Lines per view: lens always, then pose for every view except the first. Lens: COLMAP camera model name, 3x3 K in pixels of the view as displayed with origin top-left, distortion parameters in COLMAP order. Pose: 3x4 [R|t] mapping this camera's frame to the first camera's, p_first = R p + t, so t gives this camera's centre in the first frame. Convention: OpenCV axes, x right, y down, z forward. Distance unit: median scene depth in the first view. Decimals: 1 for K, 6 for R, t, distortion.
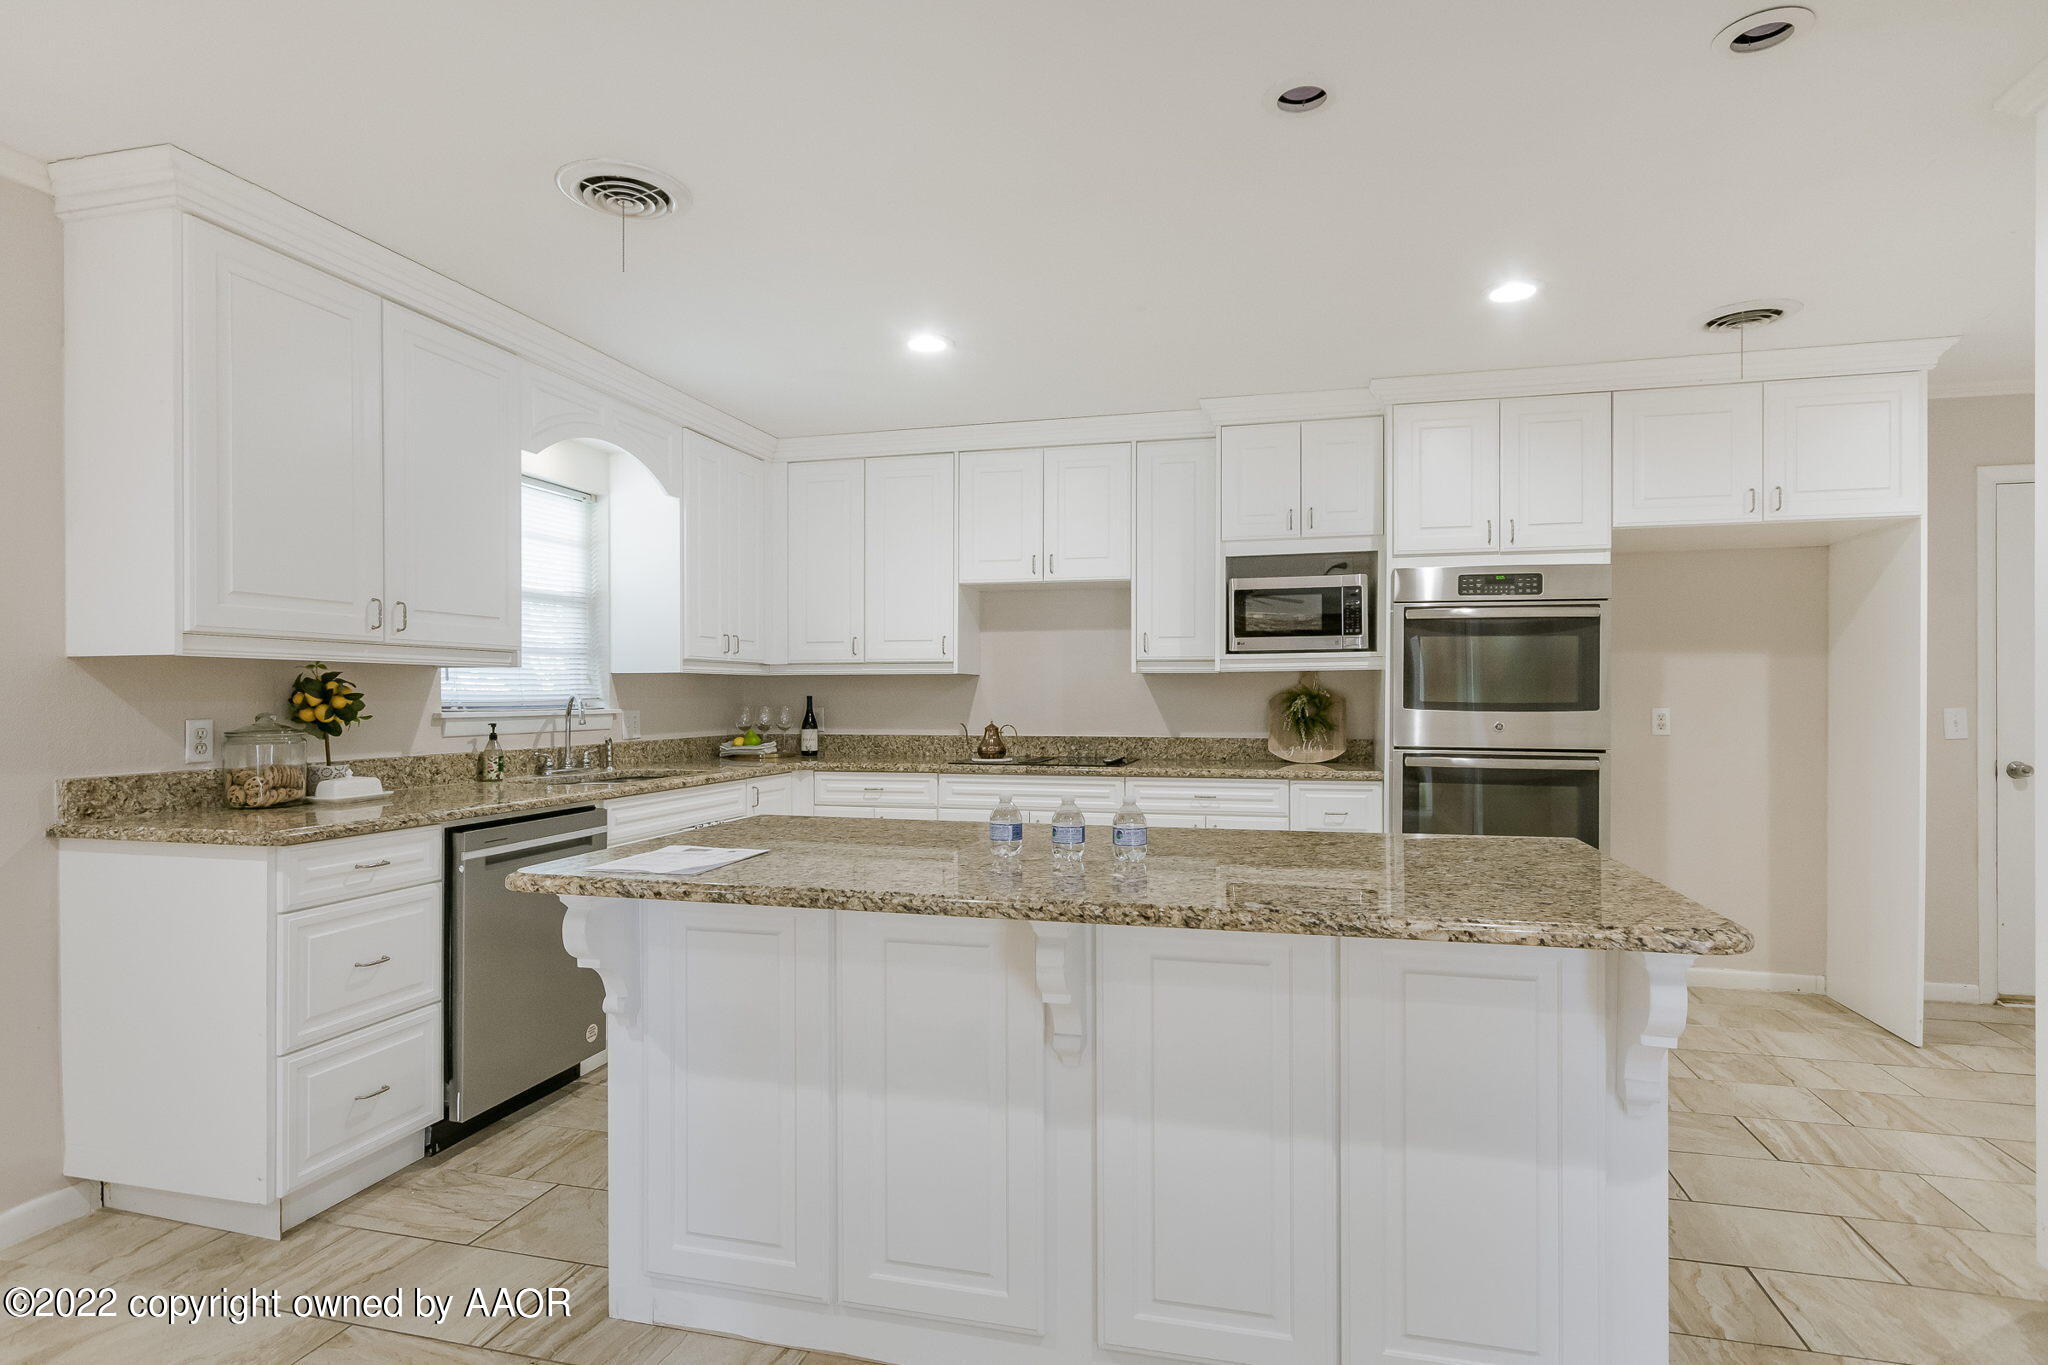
lens RADIAL K [[1072.2, 0, 1037.2], [0, 1072.2, 691.6], [0, 0, 1]] dist [0.004225, -0.000175]
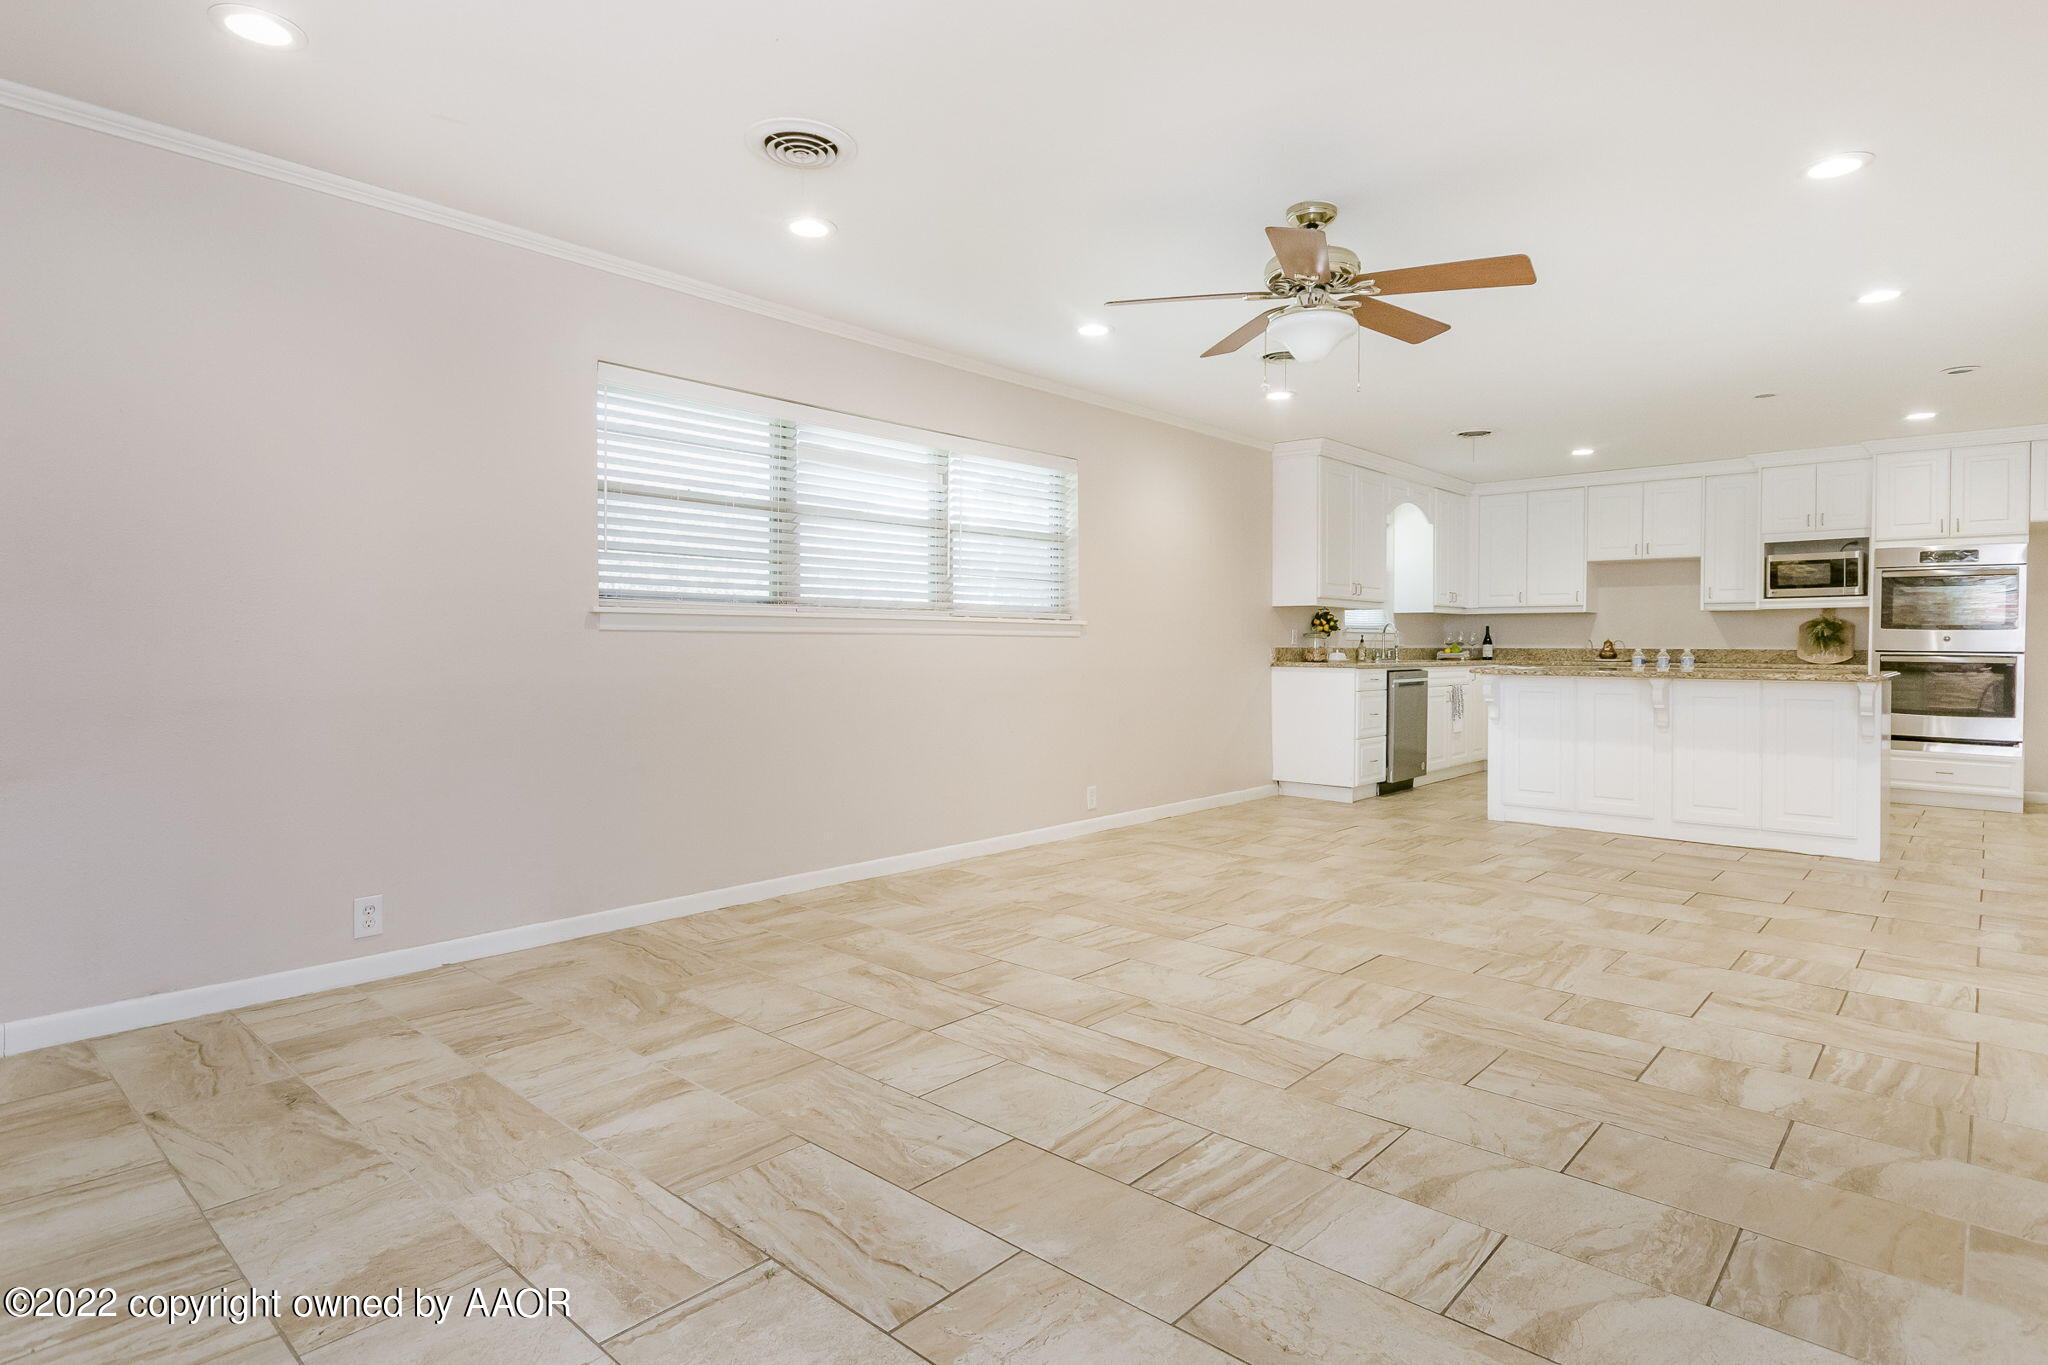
lens RADIAL K [[1104.8, 0, 1024.2], [0, 1104.8, 652.8], [0, 0, 1]] dist [0.005036, 0.000738]
pose [[0.885990, 0.008078, -0.463635, -0.055874], [-0.003678, 0.999939, 0.010394, 0.040323], [0.463691, -0.007504, 0.885965, -1.208699]]
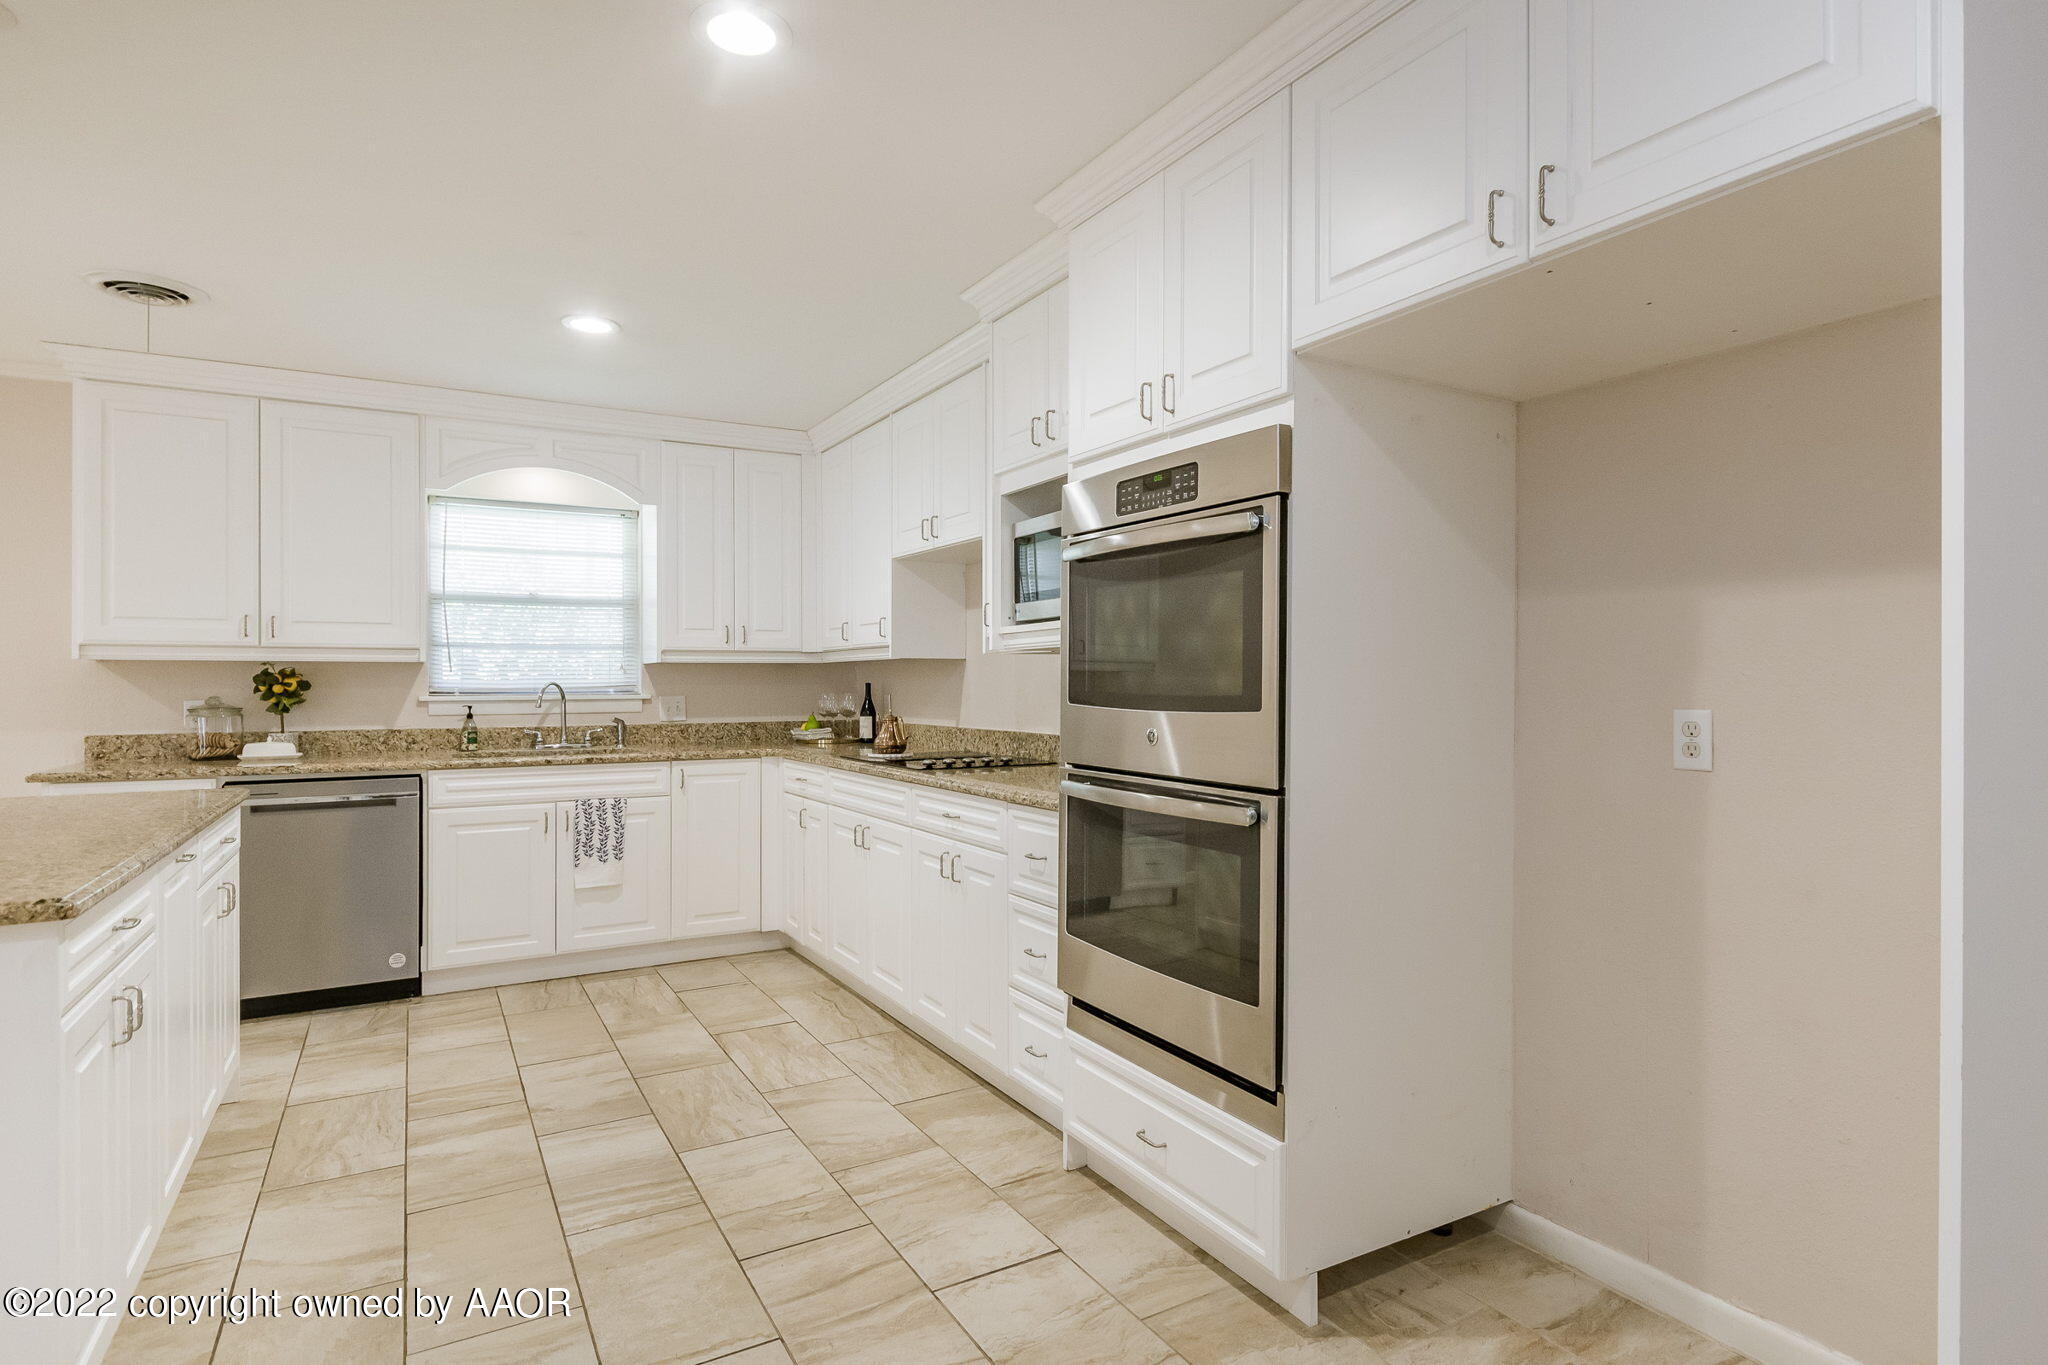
lens RADIAL K [[1052.4, 0, 1024.0], [0, 1052.4, 682.5], [0, 0, 1]] dist [-0.000528, -0.000278]
pose [[0.708371, -0.001181, -0.705839, 0.734343], [0.004357, 0.999987, 0.002699, 0.001609], [0.705826, -0.004987, 0.708367, 0.516356]]
